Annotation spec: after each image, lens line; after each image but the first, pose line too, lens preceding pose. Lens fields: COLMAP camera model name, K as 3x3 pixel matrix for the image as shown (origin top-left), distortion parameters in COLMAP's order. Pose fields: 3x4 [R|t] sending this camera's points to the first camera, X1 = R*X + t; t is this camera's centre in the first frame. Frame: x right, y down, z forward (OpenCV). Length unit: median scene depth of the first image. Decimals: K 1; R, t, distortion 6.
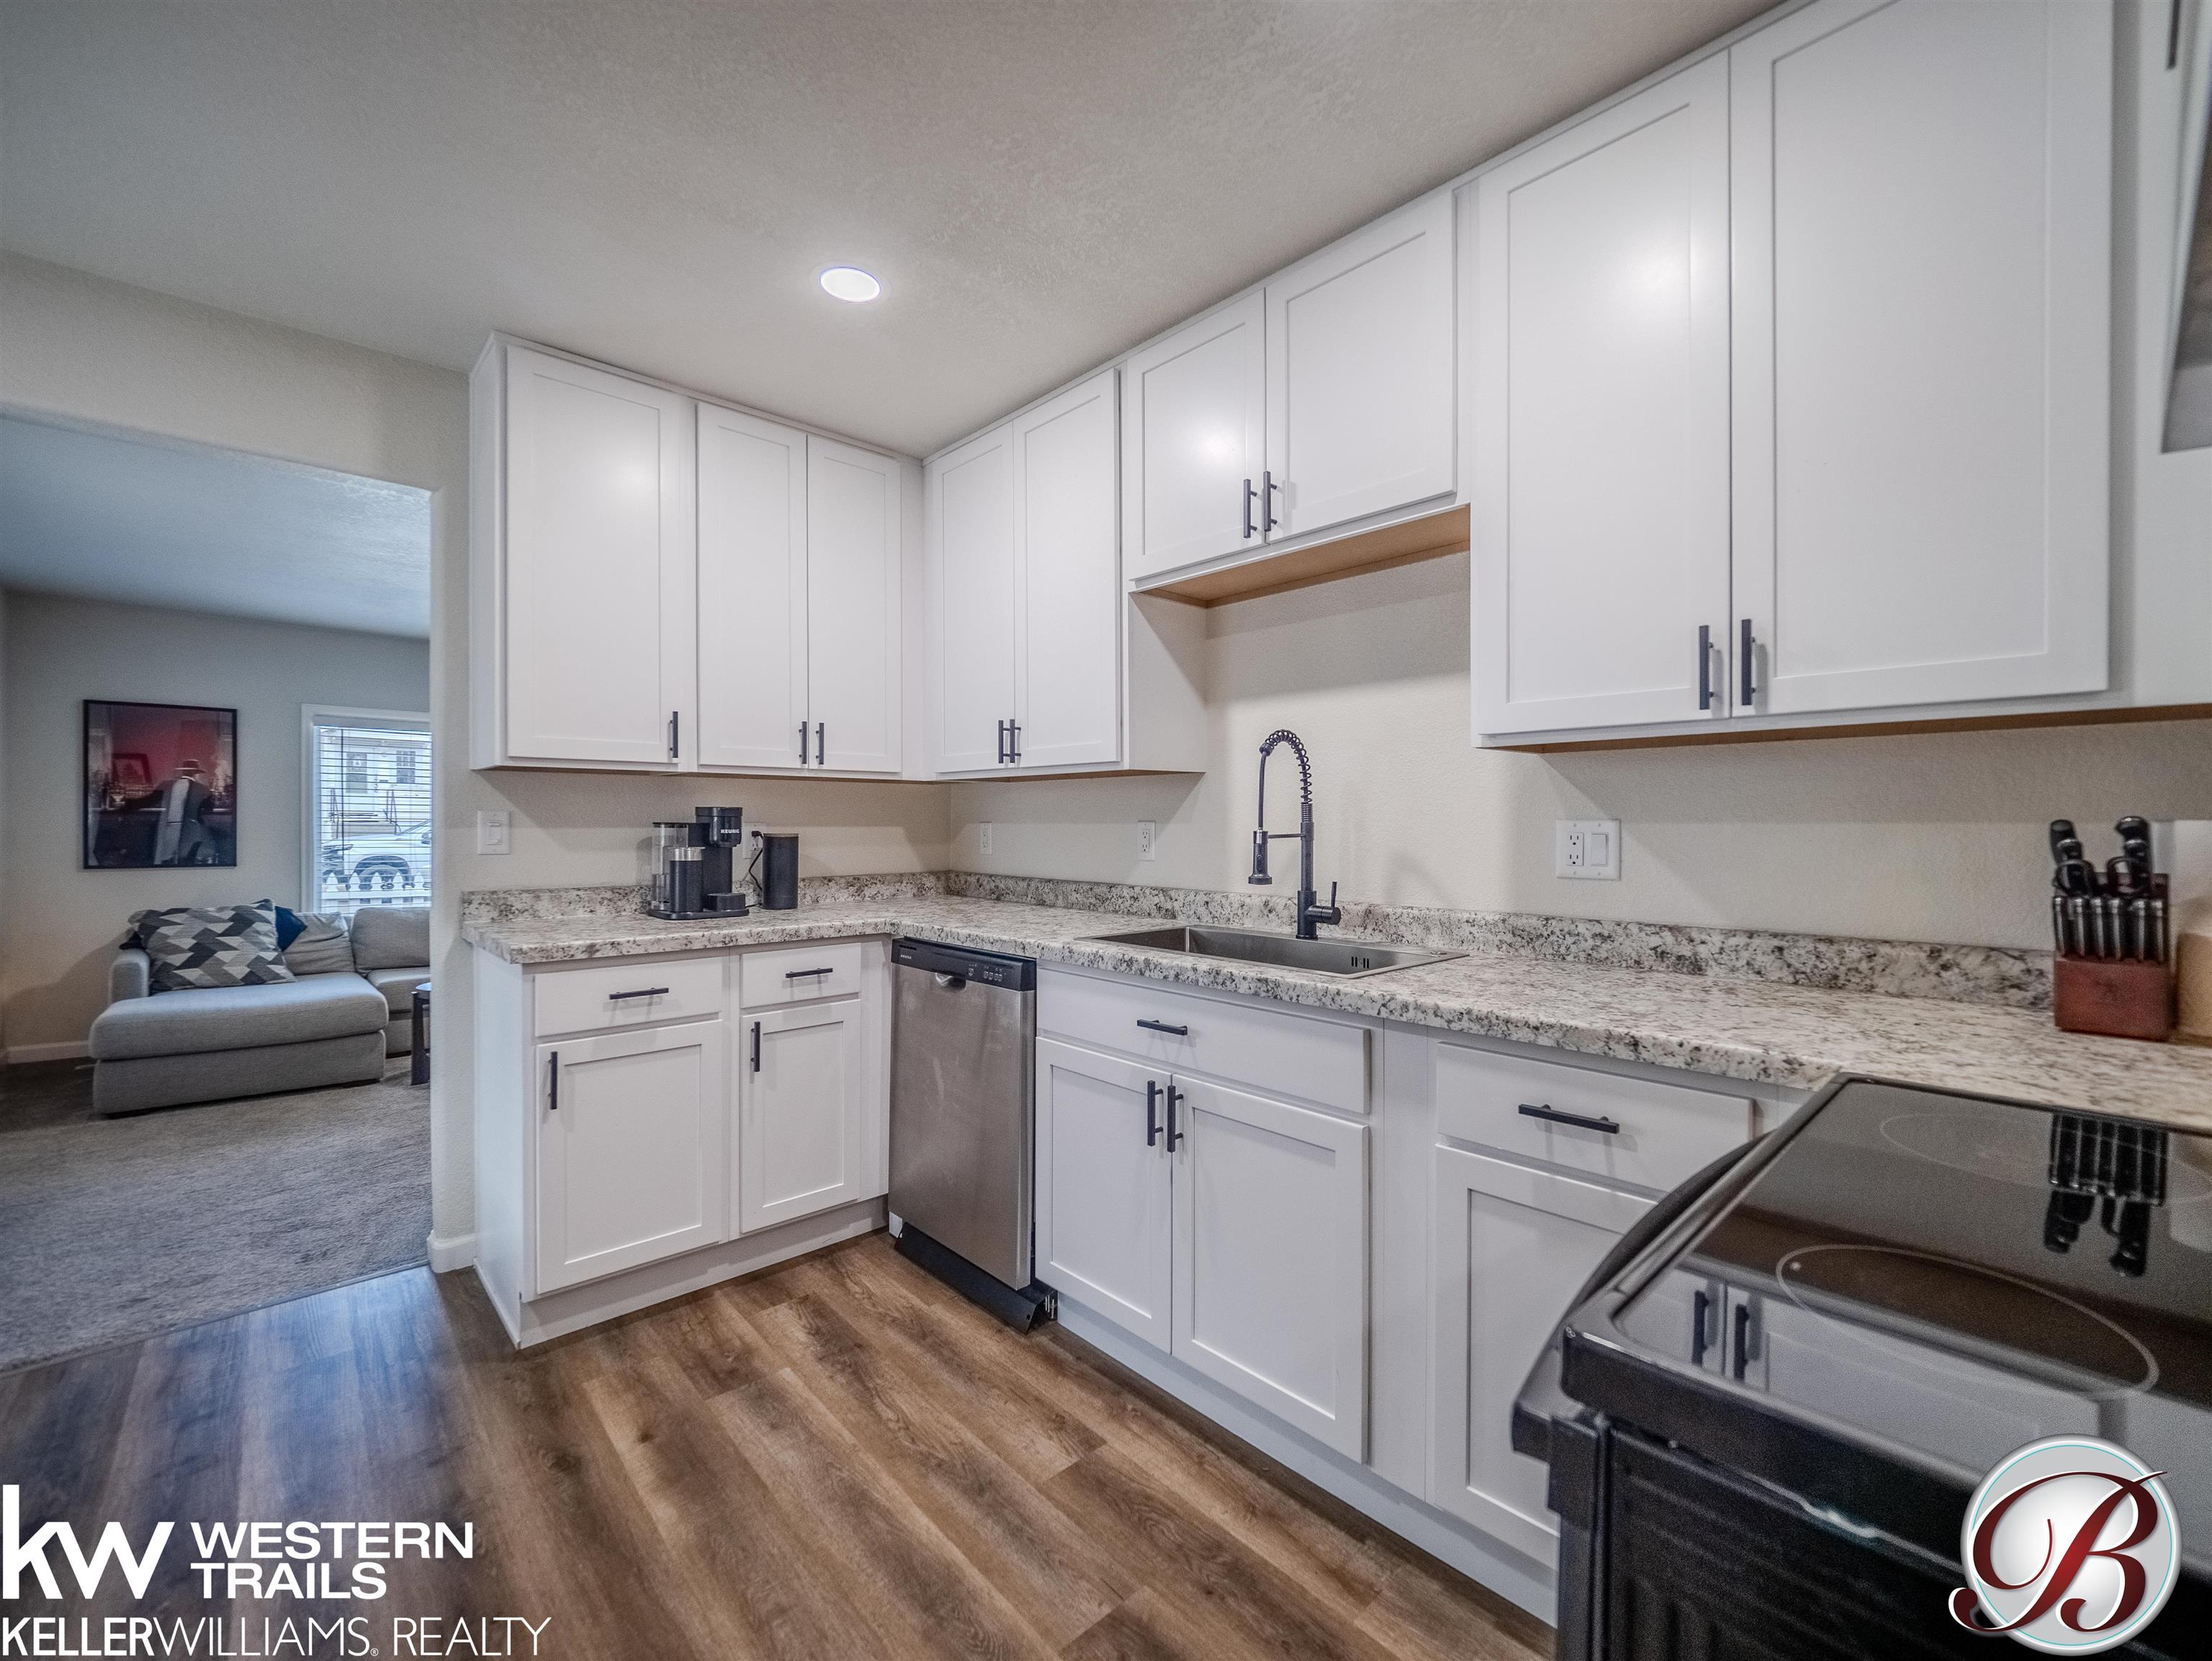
lens RADIAL K [[925.5, 0, 1154.8], [0, 925.5, 830.0], [0, 0, 1]] dist [0.000409, -0.012163]
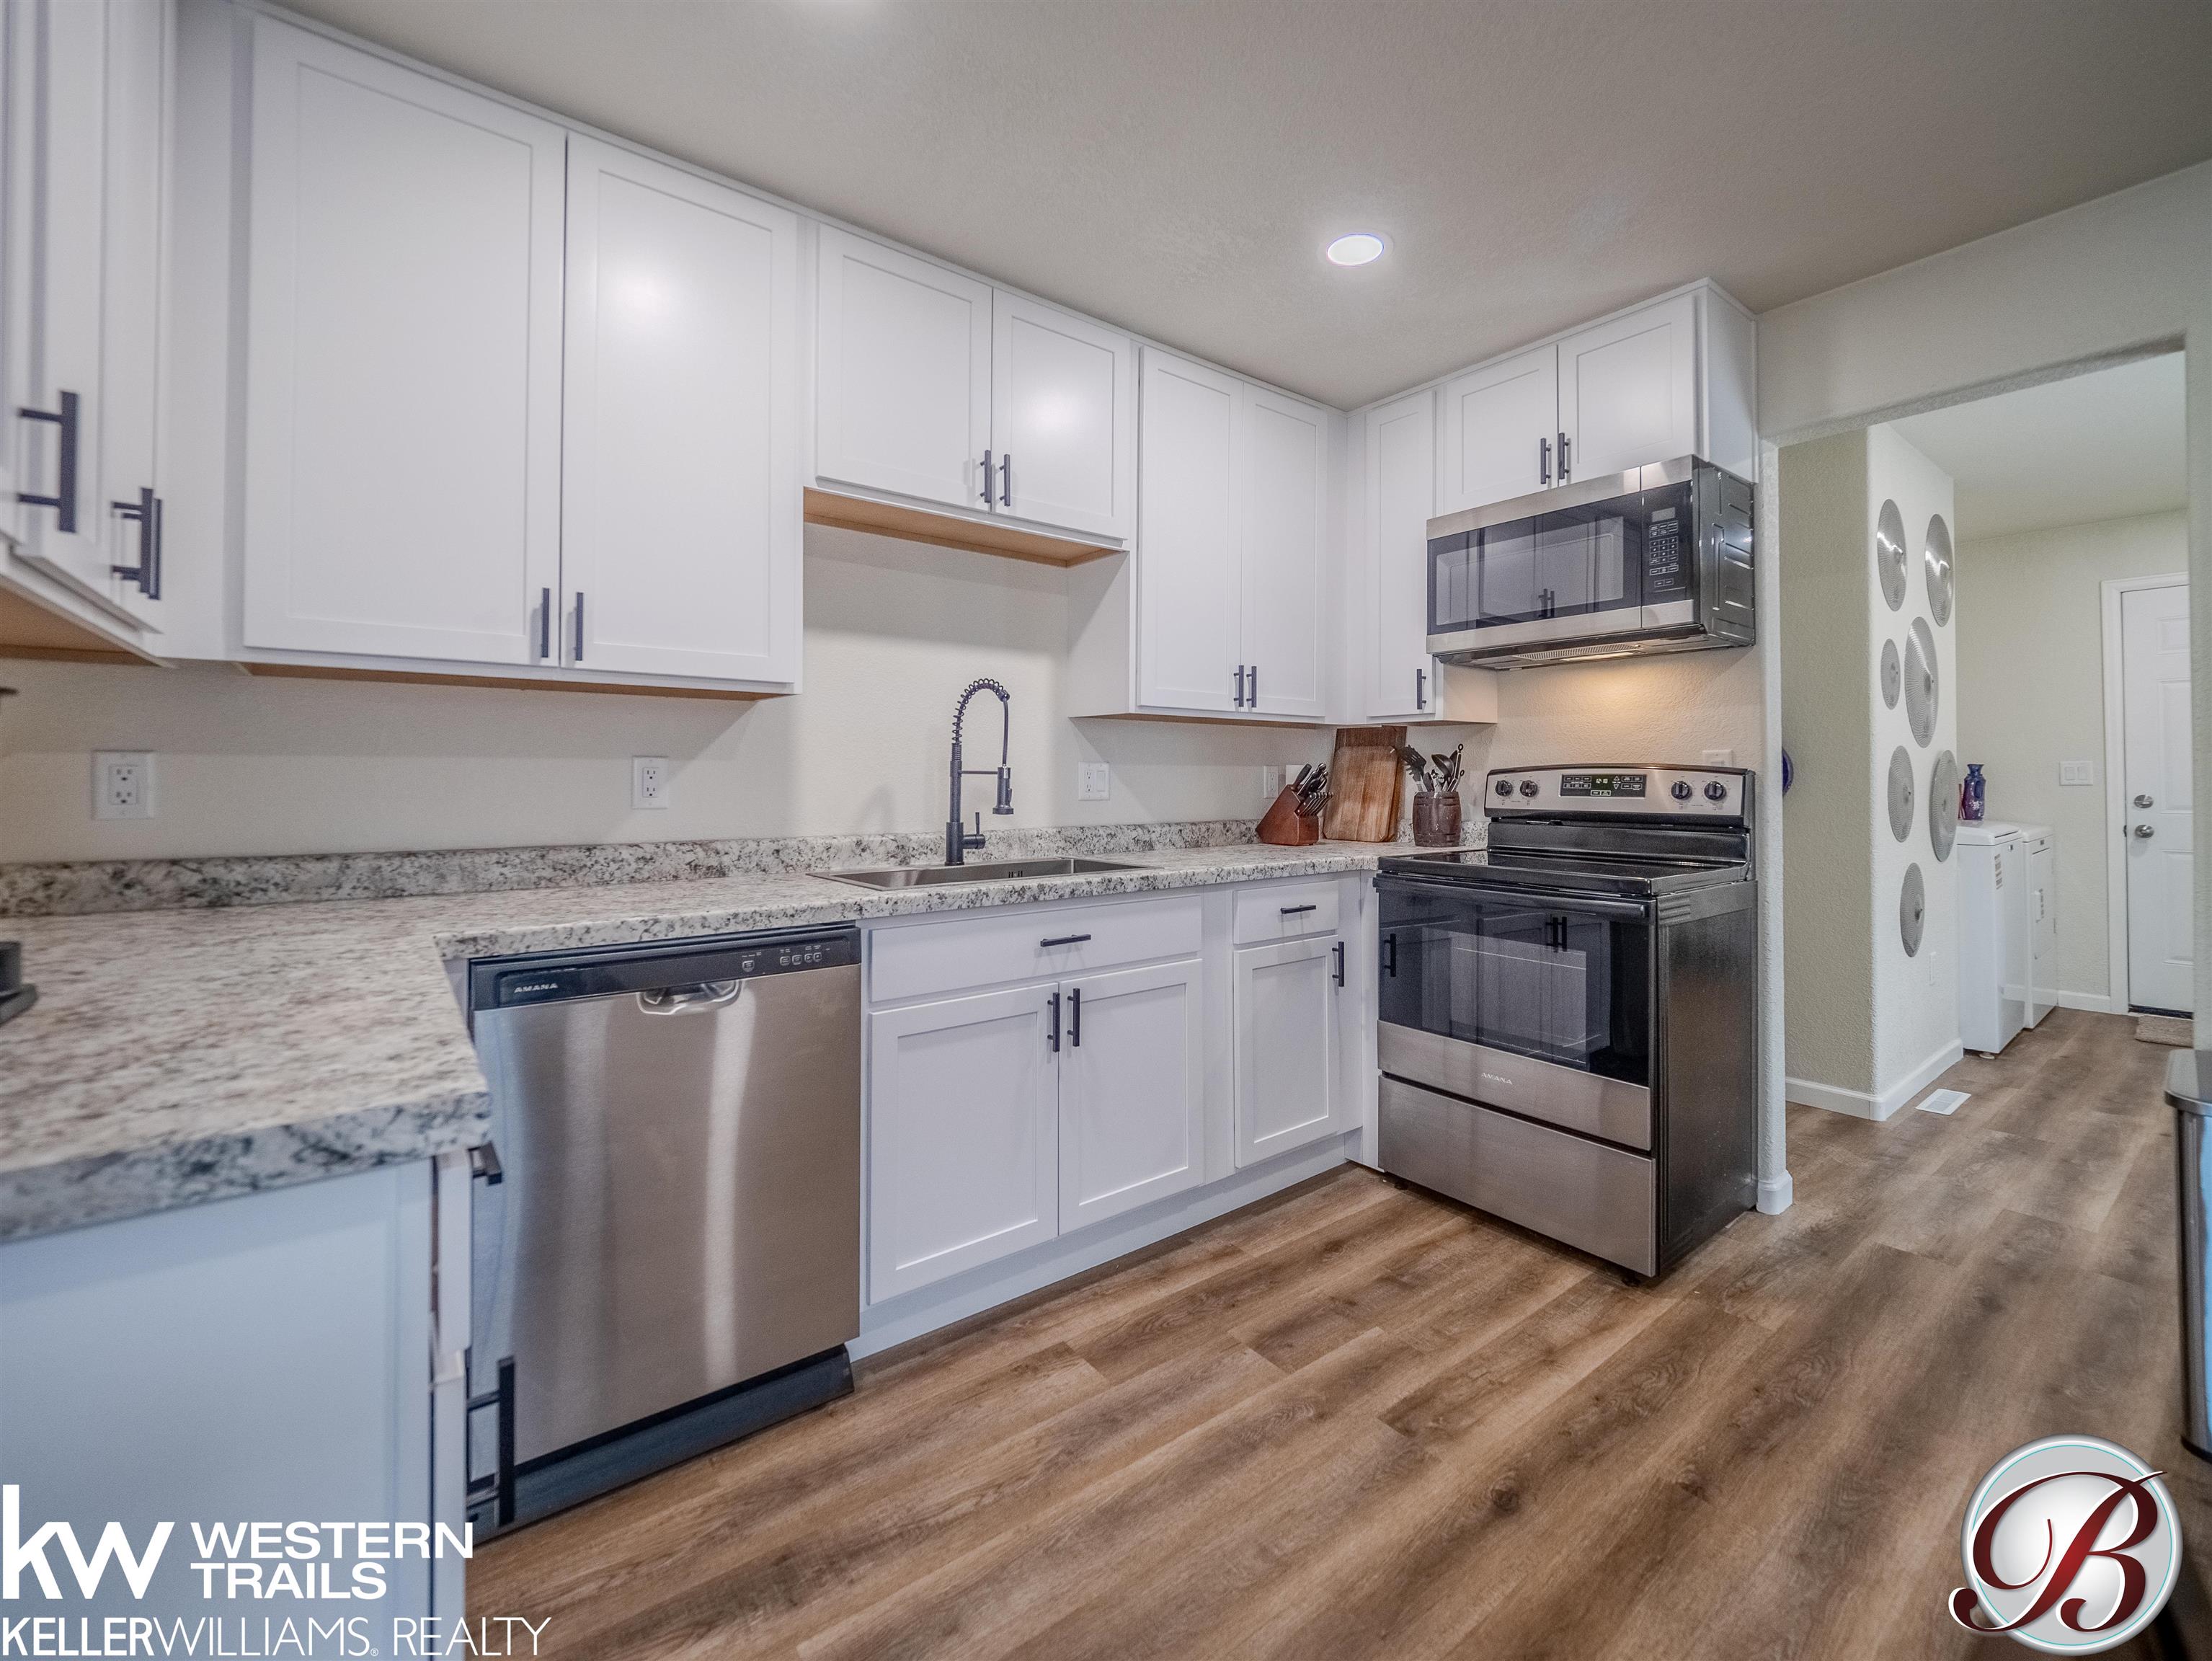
lens RADIAL K [[944.7, 0, 1103.7], [0, 944.7, 772.3], [0, 0, 1]] dist [0.001567, -0.019162]
pose [[0.104979, 0.006901, 0.994451, -1.102293], [0.009342, 0.999925, -0.007925, 0.018774], [-0.994431, 0.010122, 0.104906, 0.816312]]
